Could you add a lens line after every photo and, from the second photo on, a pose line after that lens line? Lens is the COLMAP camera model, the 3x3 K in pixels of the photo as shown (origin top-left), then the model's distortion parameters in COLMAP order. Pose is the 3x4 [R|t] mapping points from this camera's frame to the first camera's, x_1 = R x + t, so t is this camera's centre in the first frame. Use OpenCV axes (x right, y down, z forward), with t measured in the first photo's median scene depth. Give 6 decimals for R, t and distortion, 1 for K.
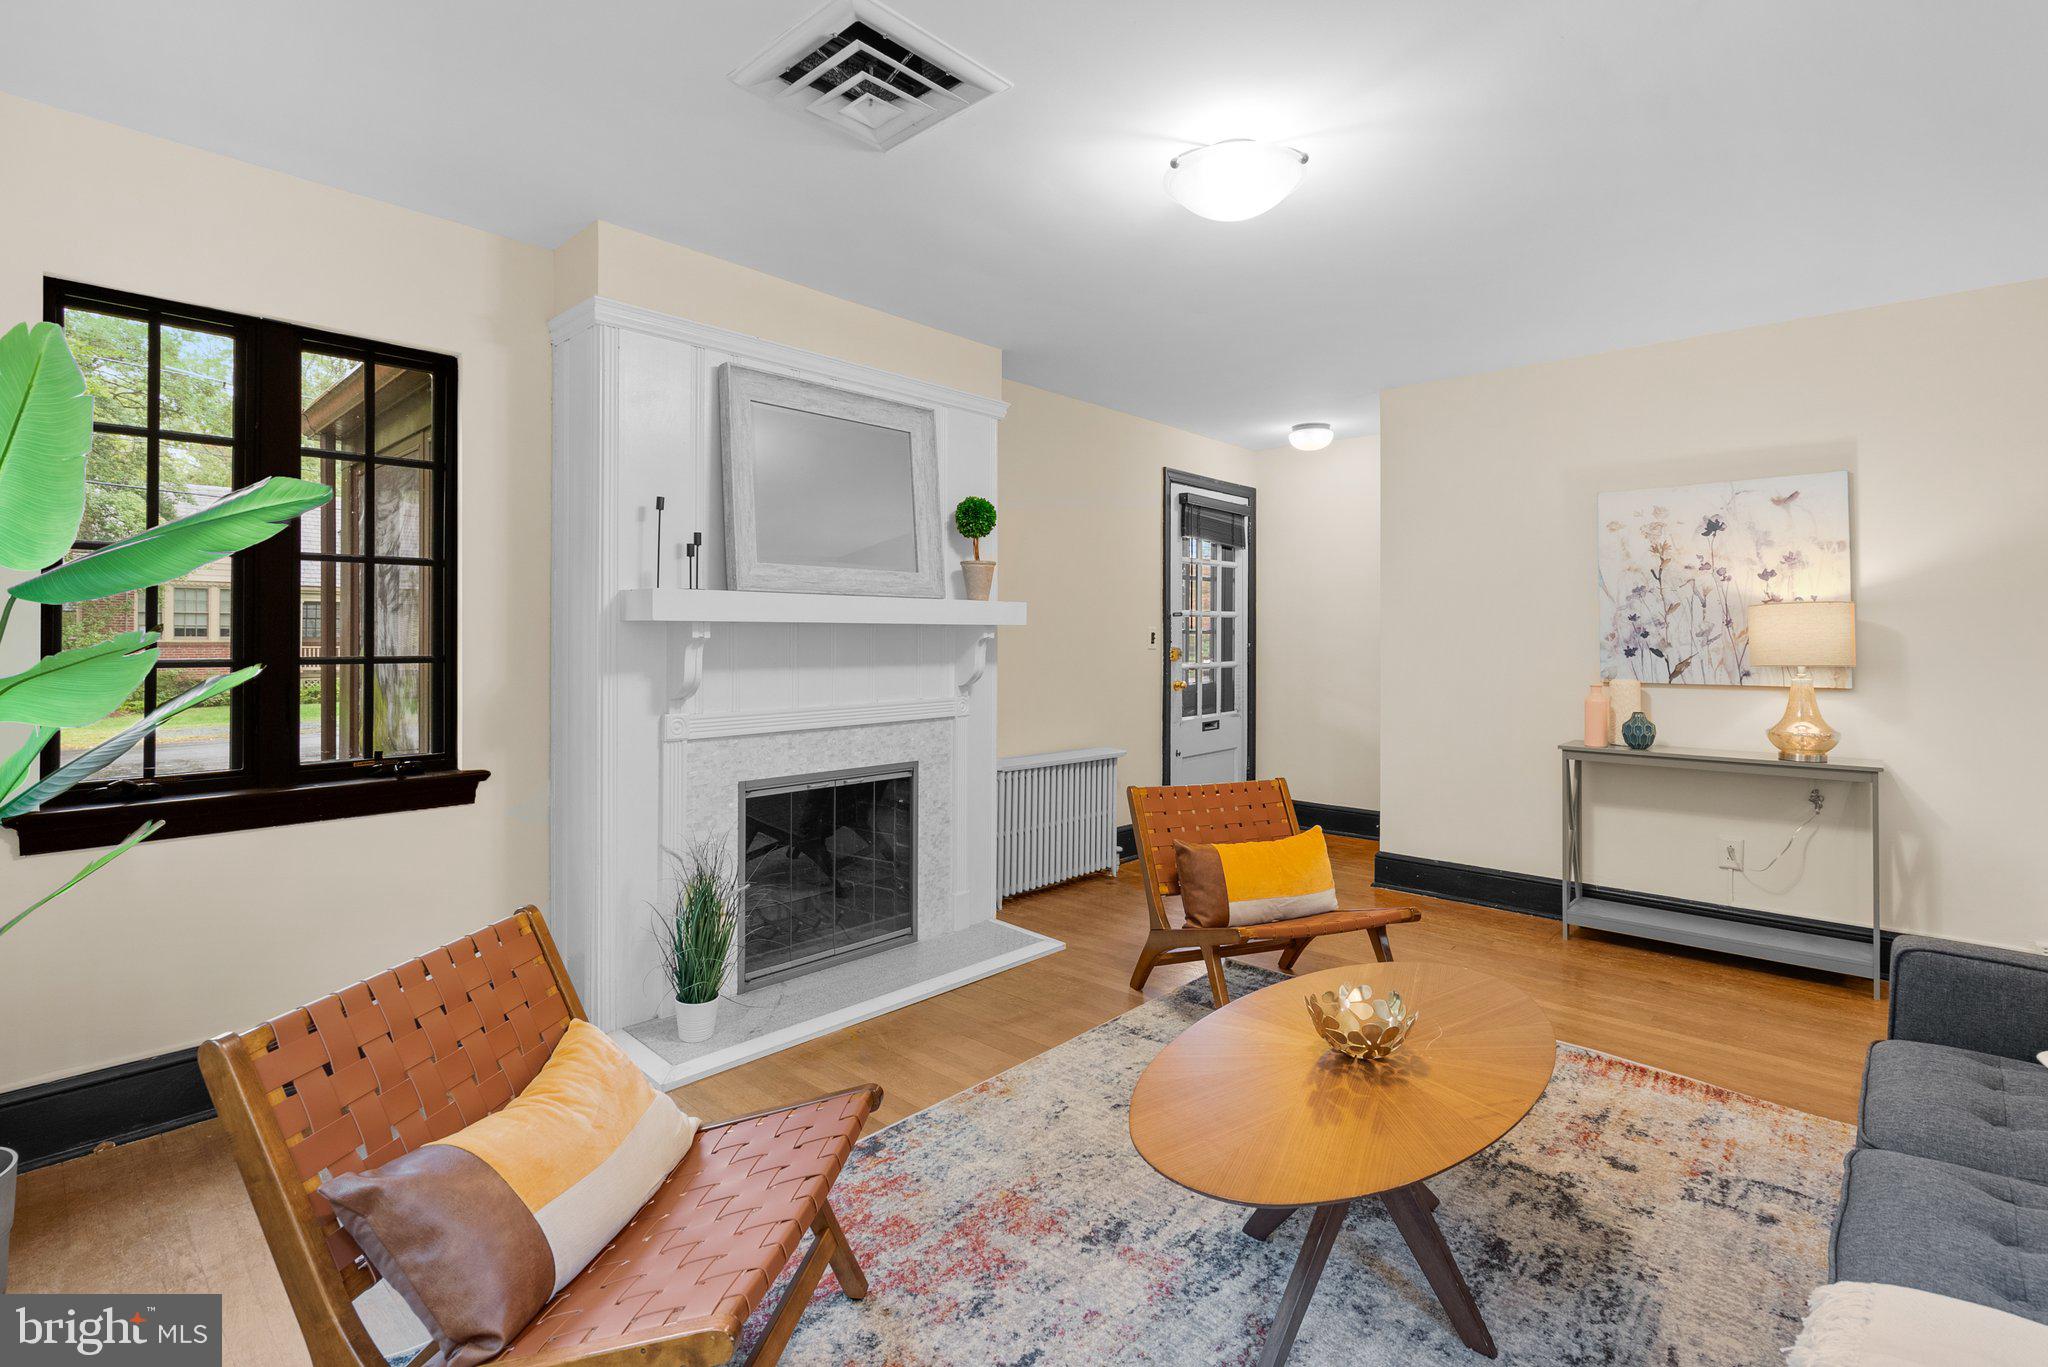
lens RADIAL K [[938.9, 0, 997.2], [0, 938.9, 632.7], [0, 0, 1]] dist [-0.005687, 0.002225]
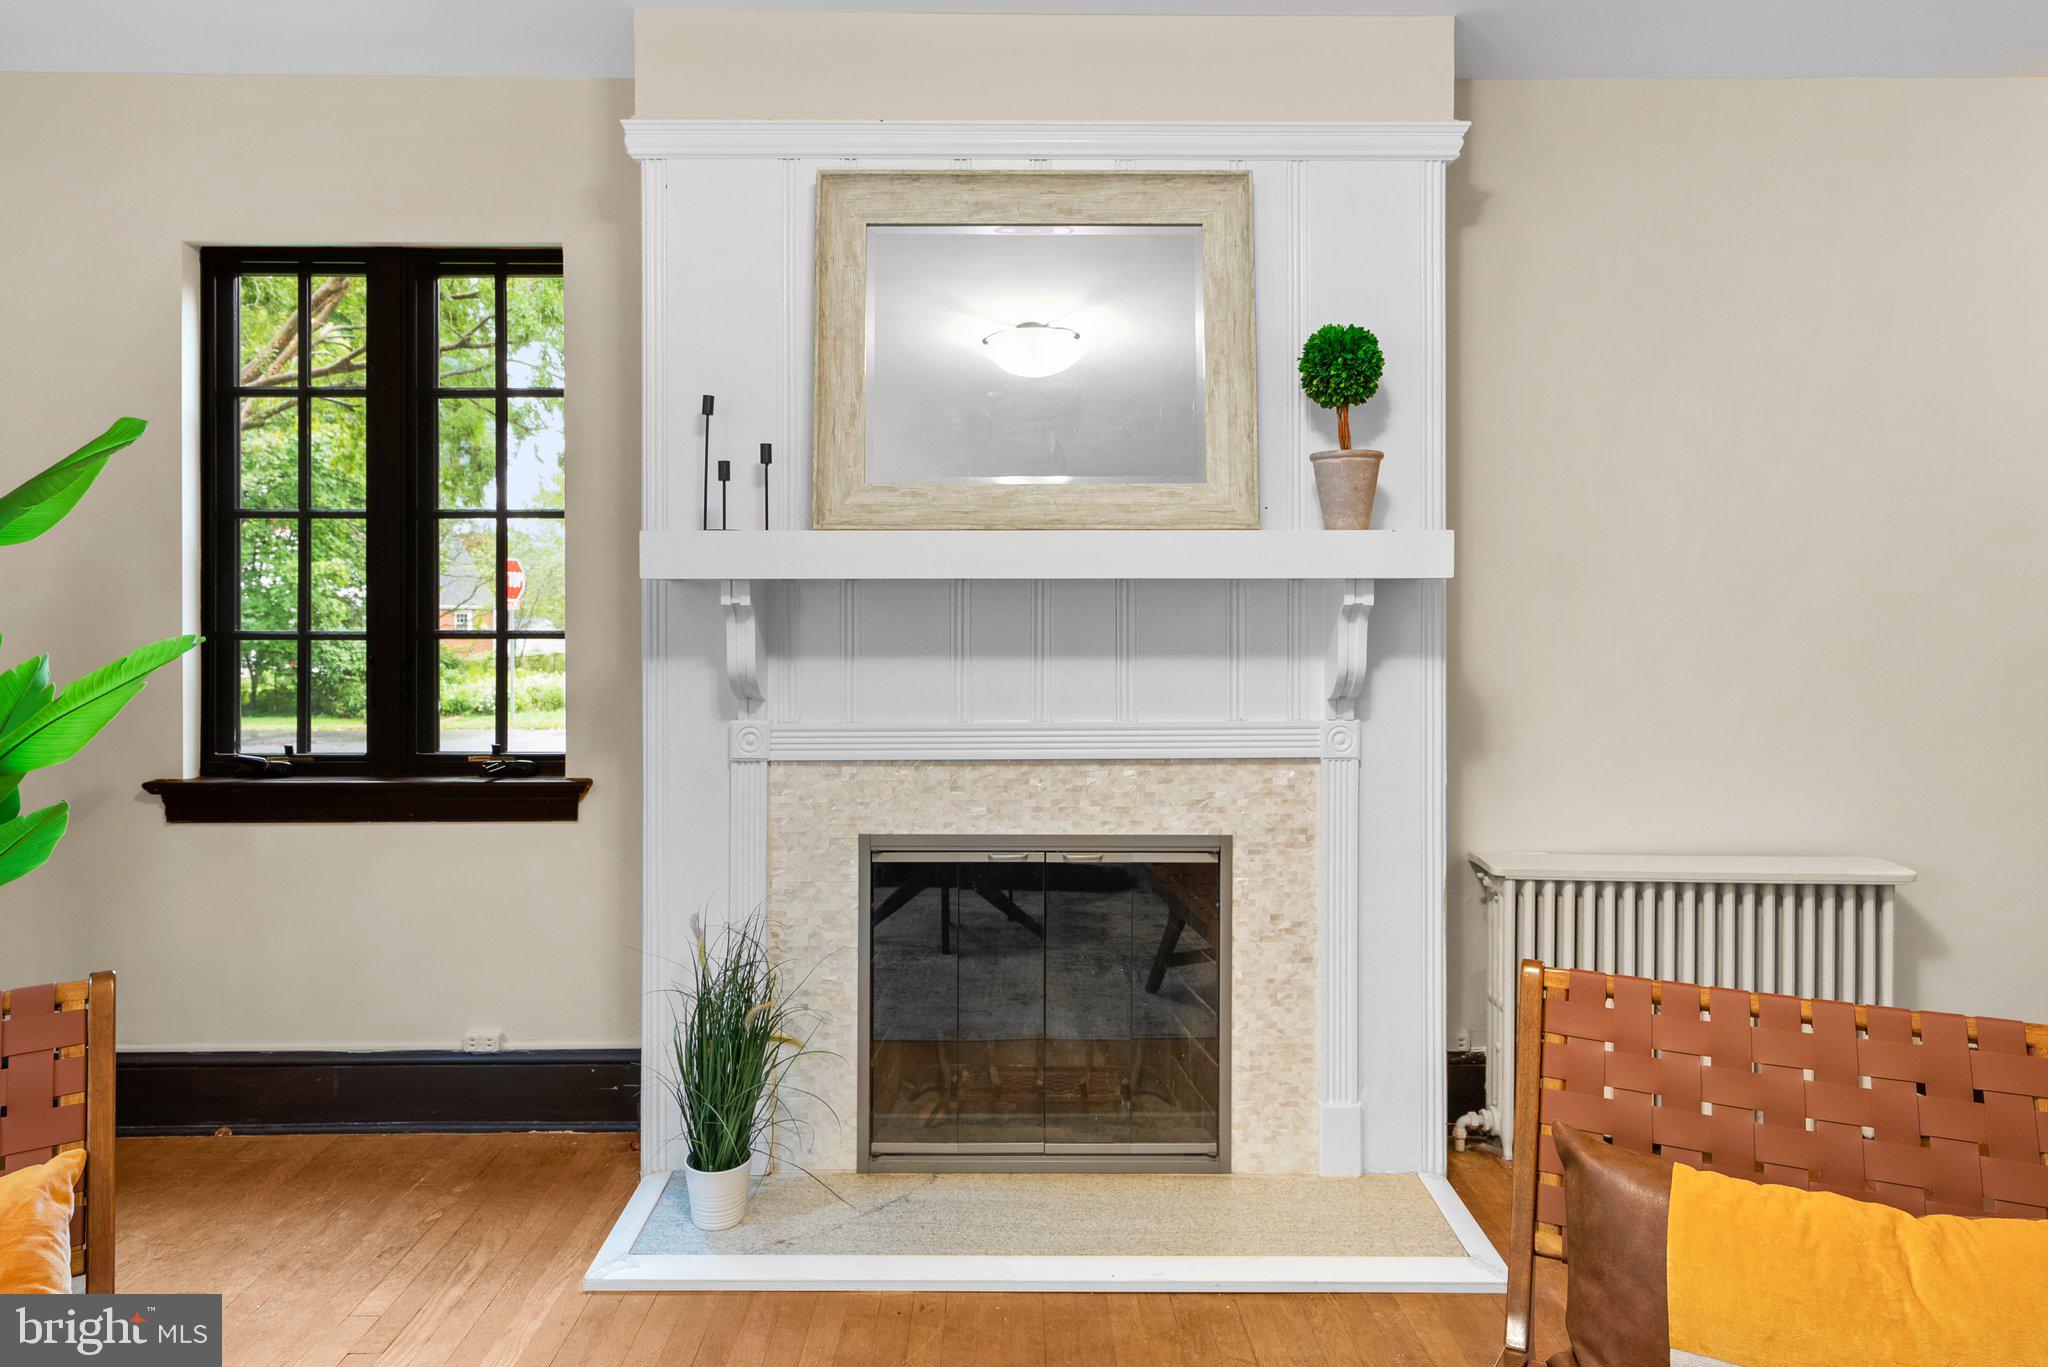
lens RADIAL K [[1276.9, 0, 1002.2], [0, 1276.9, 608.8], [0, 0, 1]] dist [0.004073, 0.004445]
pose [[0.699953, -0.004843, -0.714173, 0.368890], [0.004502, 0.999987, -0.002368, 0.009143], [0.714175, -0.001558, 0.699966, 0.426544]]
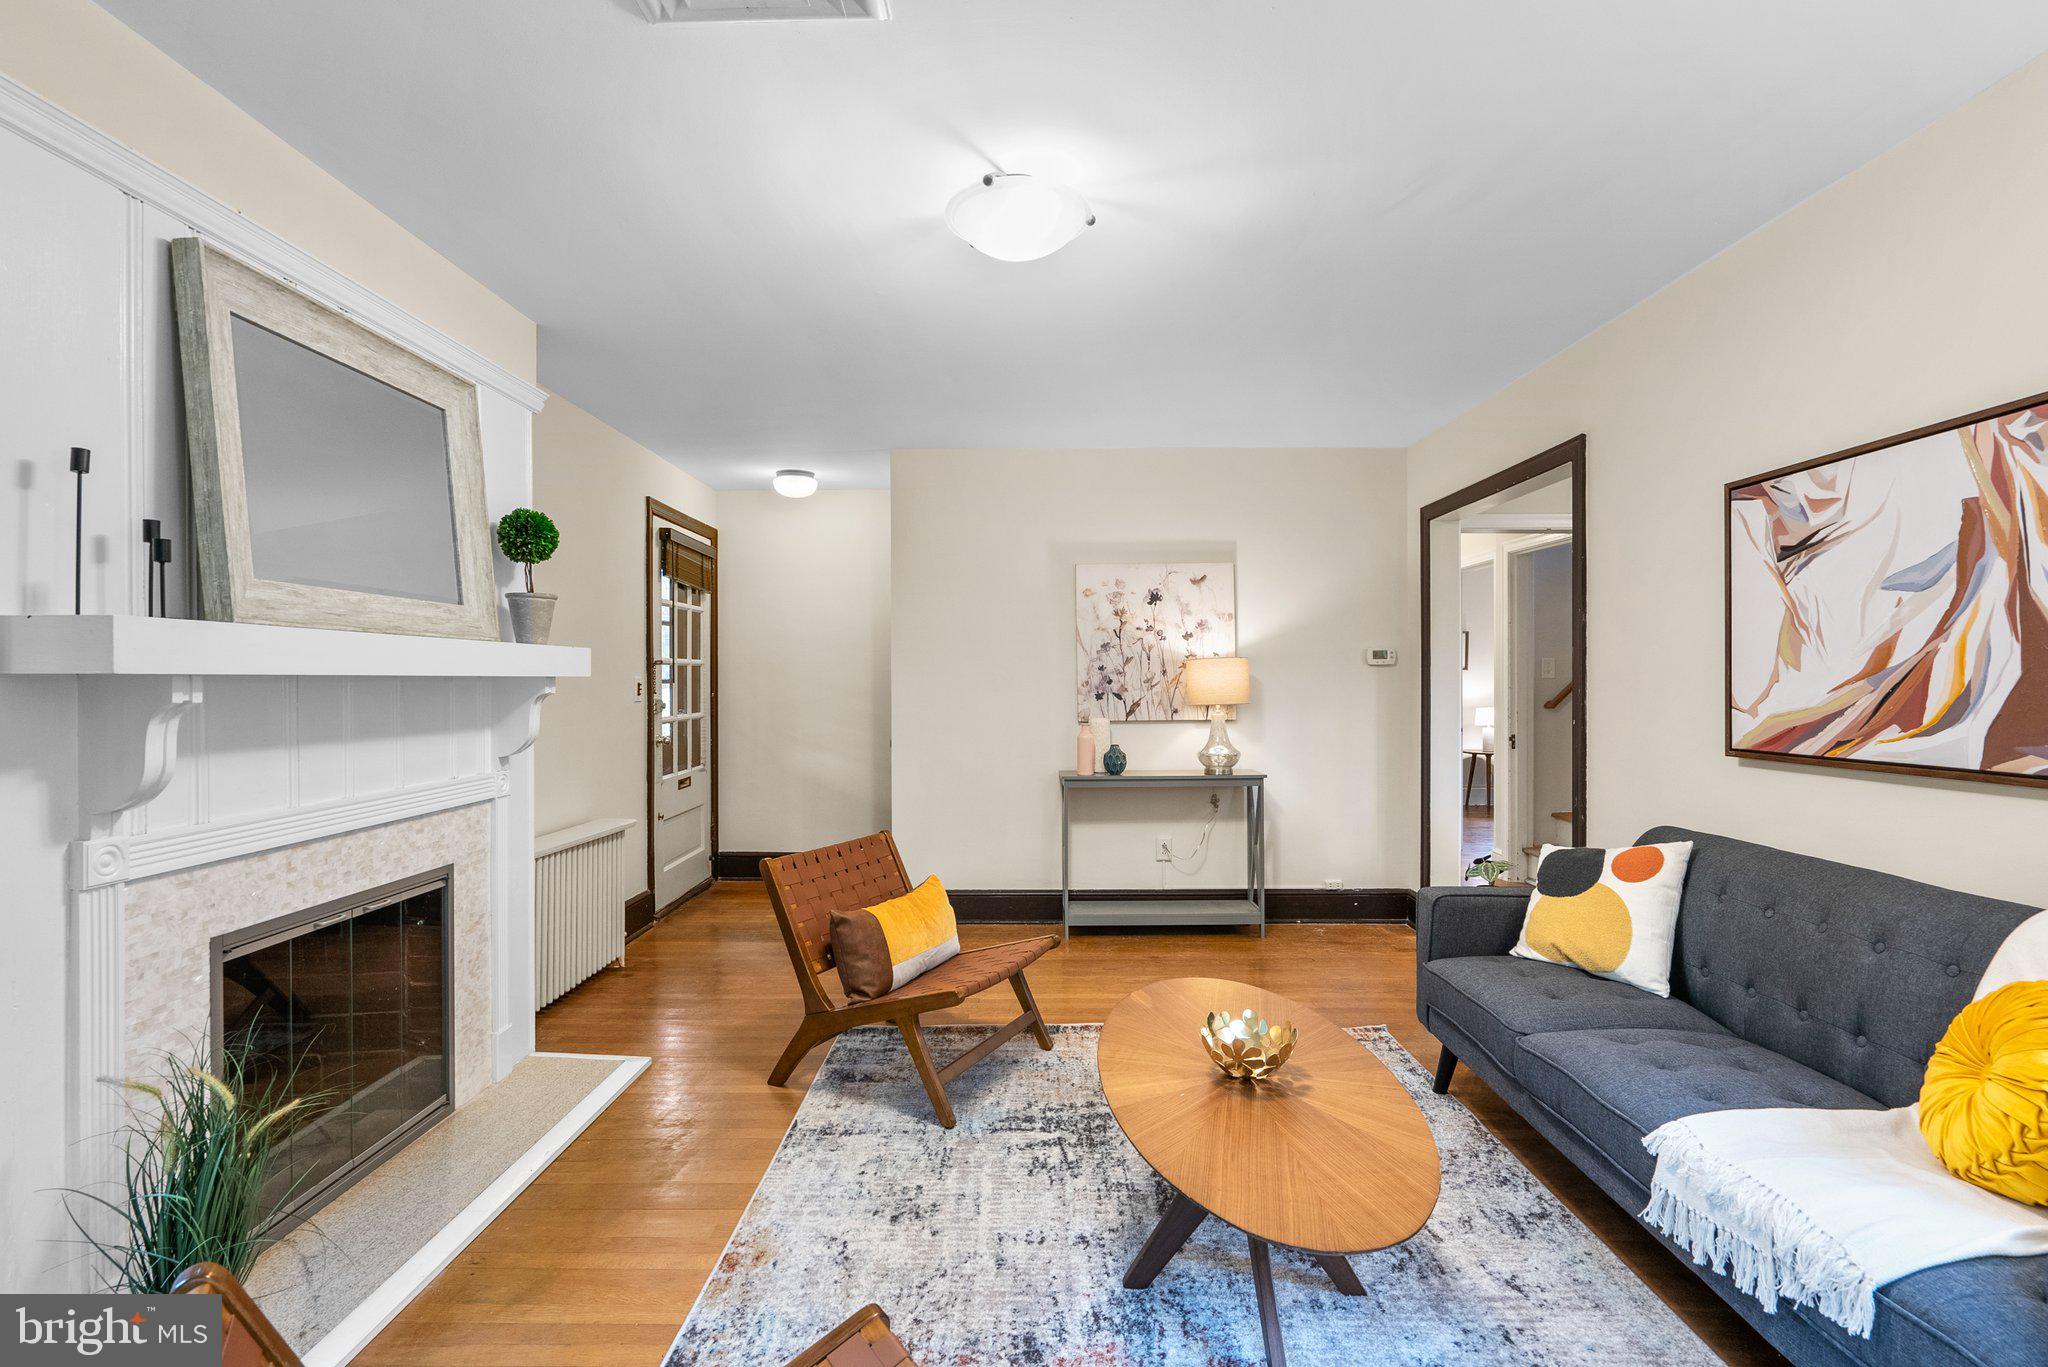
lens RADIAL K [[938.9, 0, 993.4], [0, 938.9, 685.3], [0, 0, 1]] dist [-0.005687, 0.002225]
pose [[0.745218, -0.010750, 0.666734, -0.273371], [0.006006, 0.999938, 0.009410, -0.006506], [-0.666793, -0.003009, 0.745236, 0.192993]]
